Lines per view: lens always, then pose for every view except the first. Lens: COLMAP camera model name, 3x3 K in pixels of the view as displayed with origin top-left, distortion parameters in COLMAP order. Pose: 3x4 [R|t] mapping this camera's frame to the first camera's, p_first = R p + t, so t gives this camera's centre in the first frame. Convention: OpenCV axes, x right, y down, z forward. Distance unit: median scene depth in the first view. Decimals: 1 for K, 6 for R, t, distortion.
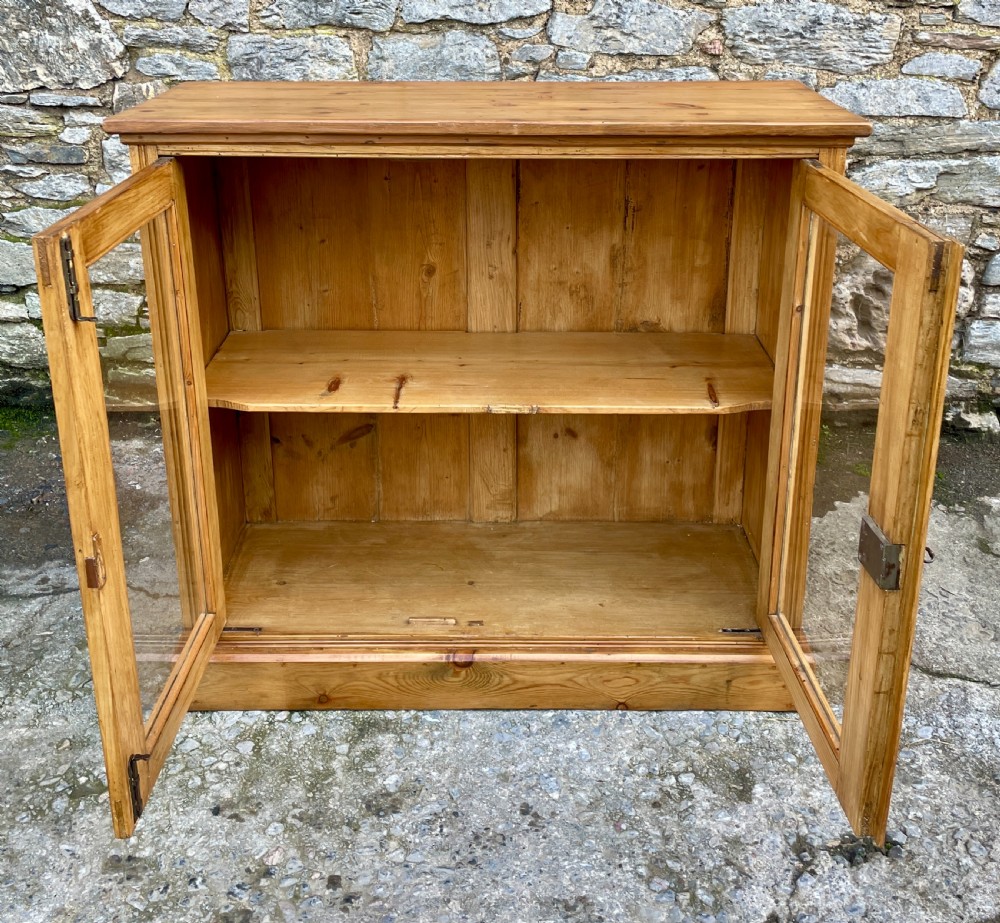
lens RADIAL K [[1124.1, 0, 498.8], [0, 1124.1, 320.0], [0, 0, 1]] dist [0.090120, -0.138061]
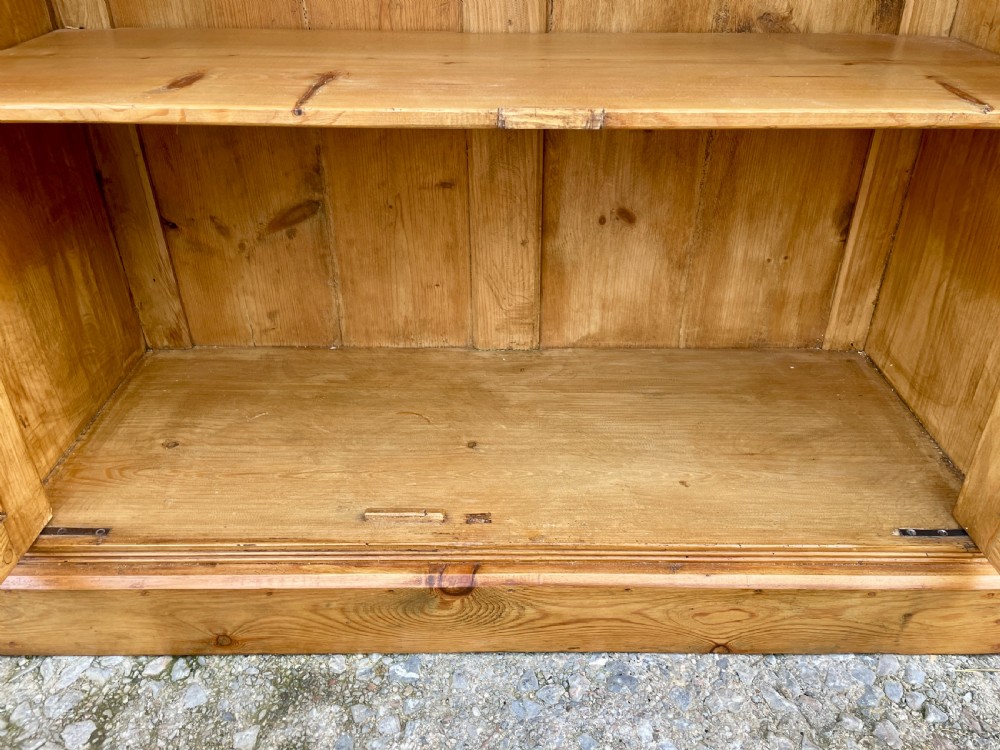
lens RADIAL K [[771.3, 0, 511.2], [0, 771.3, 373.1], [0, 0, 1]] dist [0.087571, -0.121365]
pose [[0.999970, -0.000372, 0.007740, -0.006001], [-0.001299, 0.976670, 0.214740, 0.101244], [-0.007639, -0.214744, 0.976641, 0.590255]]
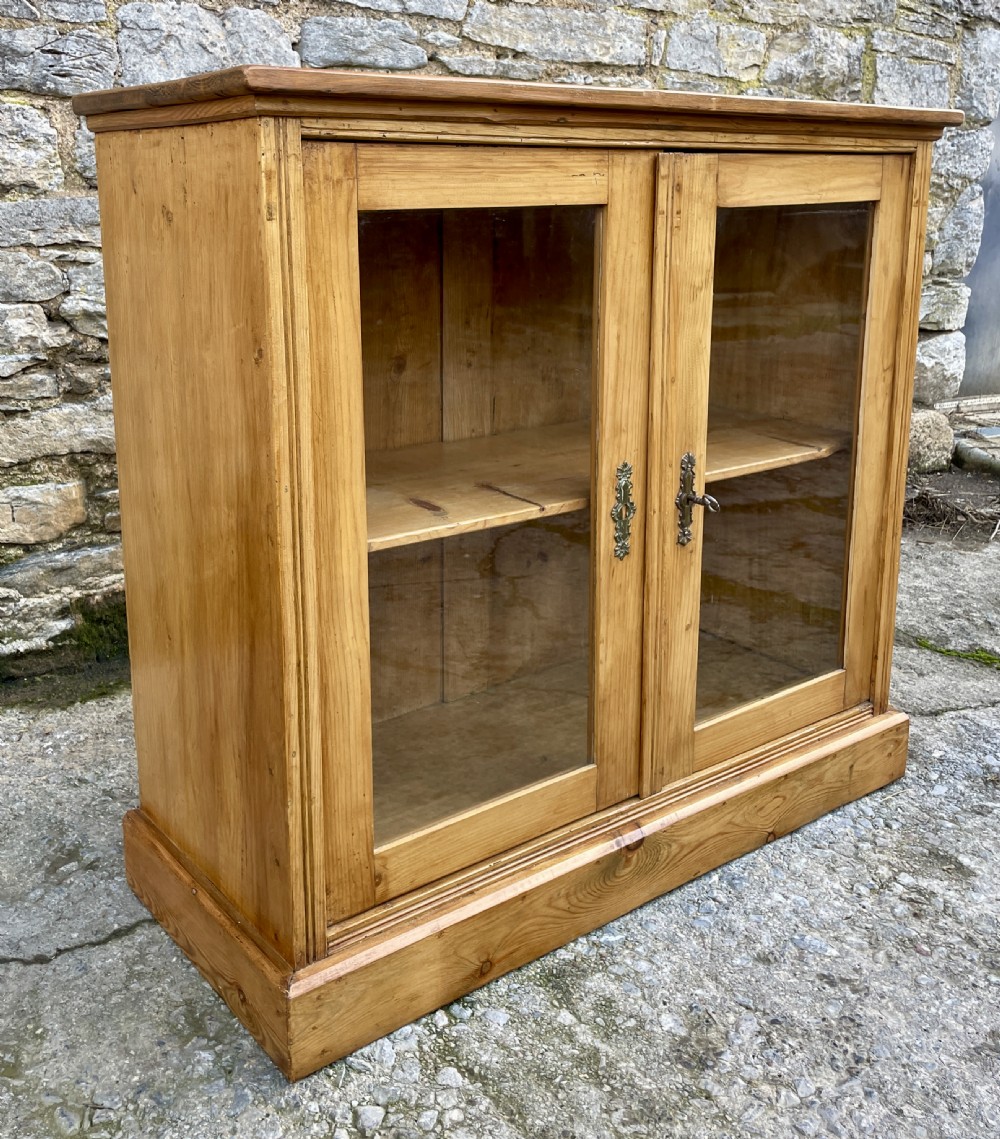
lens RADIAL K [[1177.4, 0, 453.9], [0, 1177.4, 440.7], [0, 0, 1]] dist [0.077357, -0.111633]
pose [[0.801556, -0.124180, 0.584883, -0.514666], [0.188878, 0.980694, -0.050633, 0.054065], [-0.567303, 0.151056, 0.809536, 0.365926]]
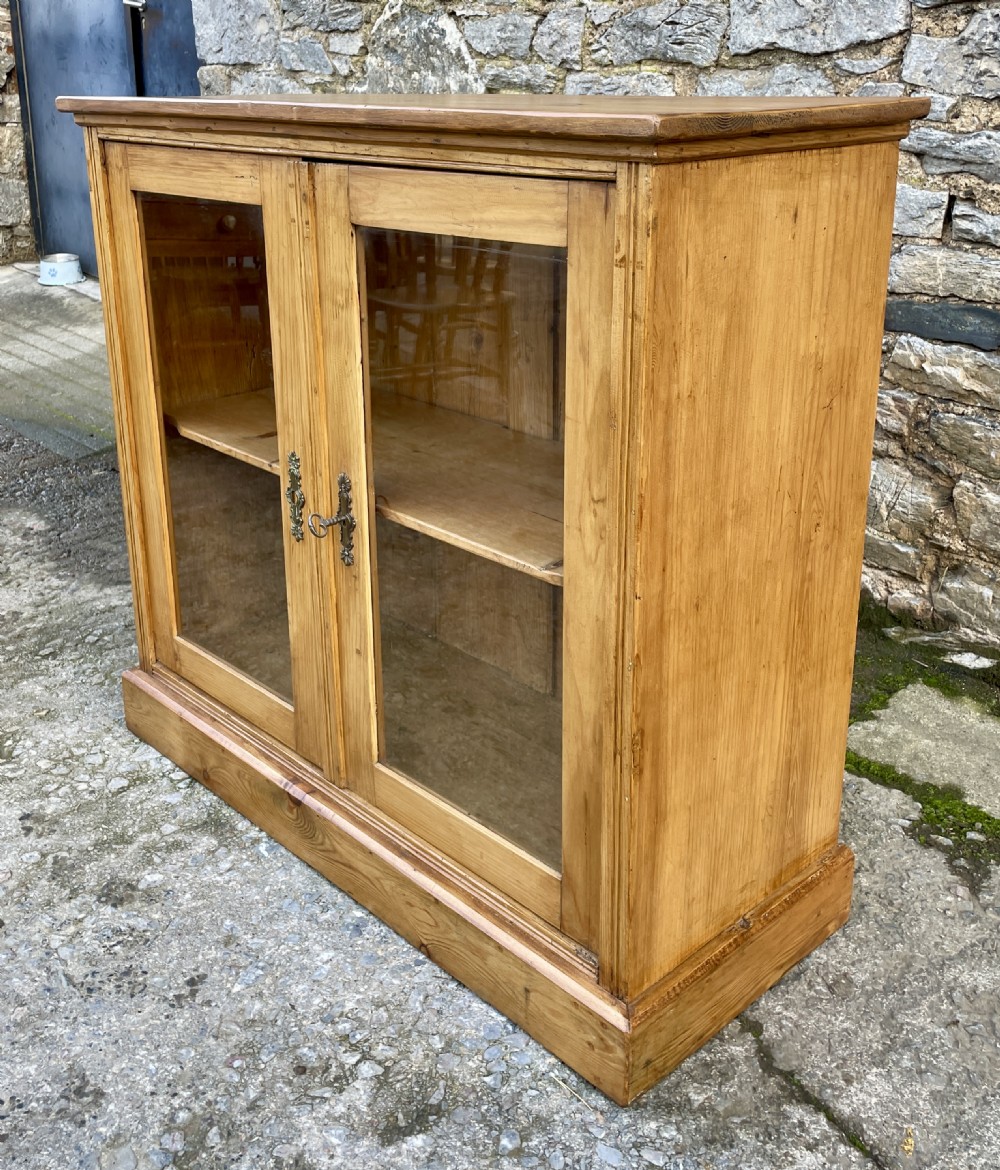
lens RADIAL K [[1213.9, 0, 475.9], [0, 1213.9, 468.4], [0, 0, 1]] dist [0.079139, -0.109835]
pose [[0.683621, 0.222643, -0.695048, 0.570534], [-0.227918, 0.969831, 0.086493, -0.030698], [0.693336, 0.099285, 0.713742, 0.411119]]
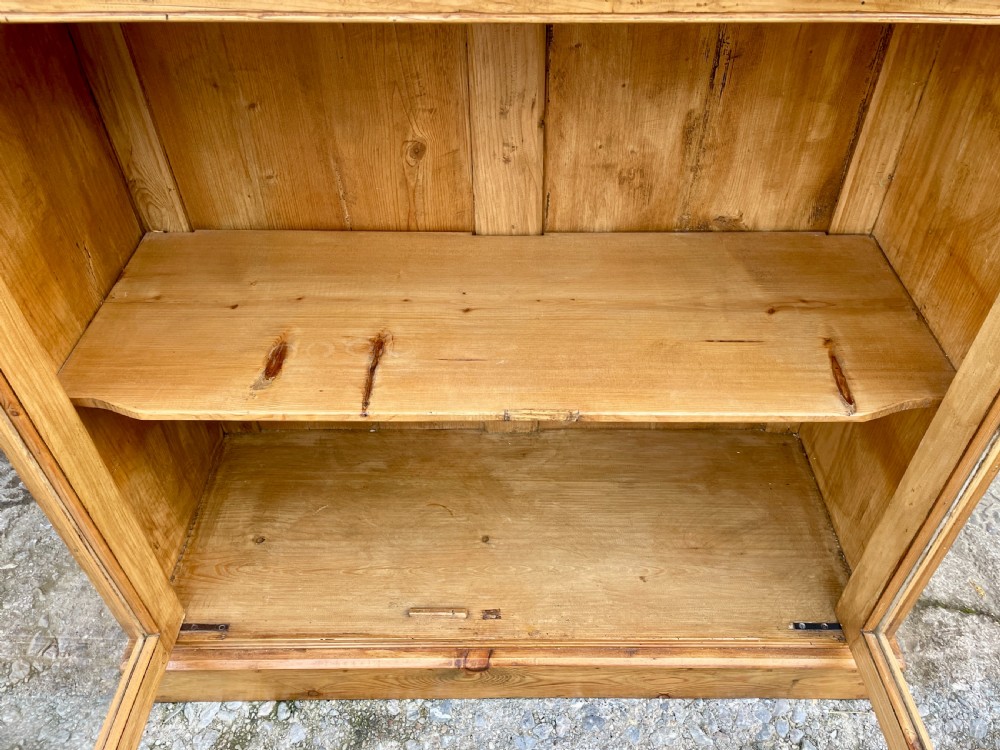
lens RADIAL K [[767.9, 0, 514.0], [0, 767.9, 371.7], [0, 0, 1]] dist [0.087430, -0.122470]
pose [[0.999982, -0.004848, 0.003466, -0.004967], [0.003041, 0.915258, 0.402857, -0.113462], [-0.005125, -0.402839, 0.915256, 0.530884]]
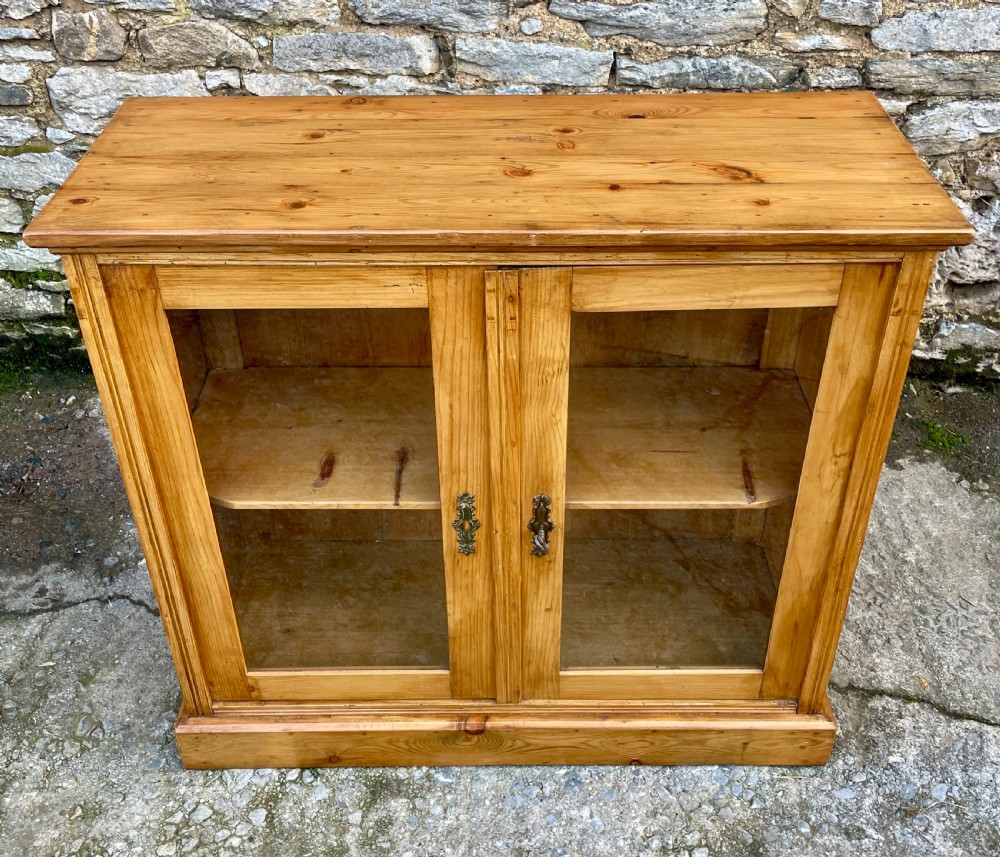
lens RADIAL K [[1077.6, 0, 497.8], [0, 1077.6, 407.9], [0, 0, 1]] dist [0.080029, -0.119830]
pose [[0.999985, -0.005282, 0.001603, -0.011031], [0.004546, 0.952829, 0.303472, -0.230763], [-0.003131, -0.303460, 0.952839, 0.179514]]
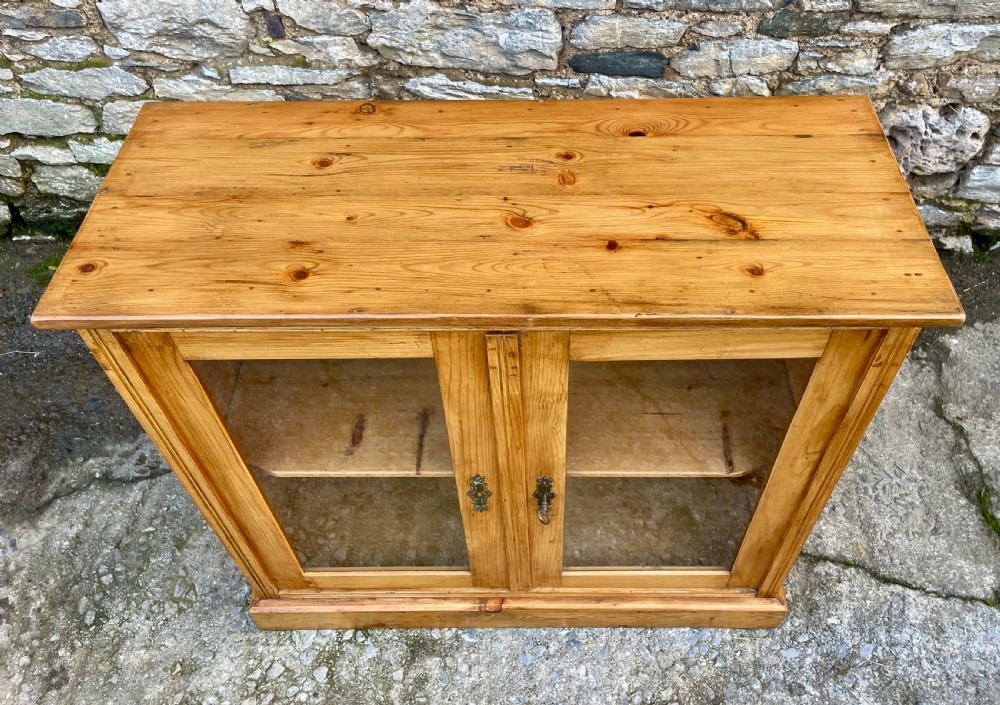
lens RADIAL K [[808.4, 0, 527.5], [0, 808.4, 325.5], [0, 0, 1]] dist [0.086588, -0.125153]
pose [[0.999956, -0.007145, -0.006032, 0.011576], [0.009238, 0.854887, 0.518732, -0.377937], [0.001451, -0.518765, 0.854916, 0.388368]]
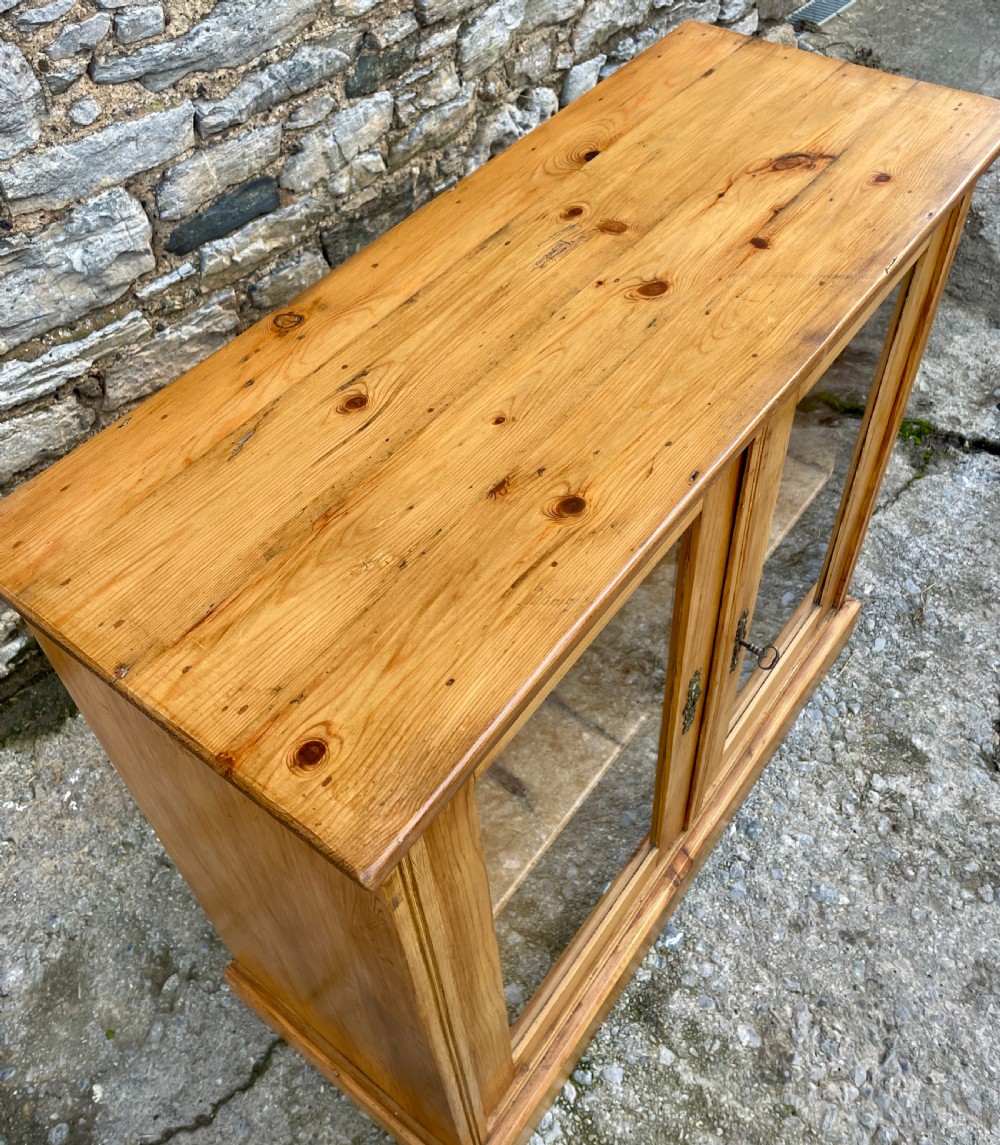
lens RADIAL K [[1045.7, 0, 496.9], [0, 1045.7, 483.2], [0, 0, 1]] dist [0.076037, -0.109915]
pose [[0.605237, -0.590083, 0.534313, -0.344633], [0.293077, 0.789238, 0.539637, -0.373550], [-0.740131, -0.170013, 0.650616, 0.594220]]
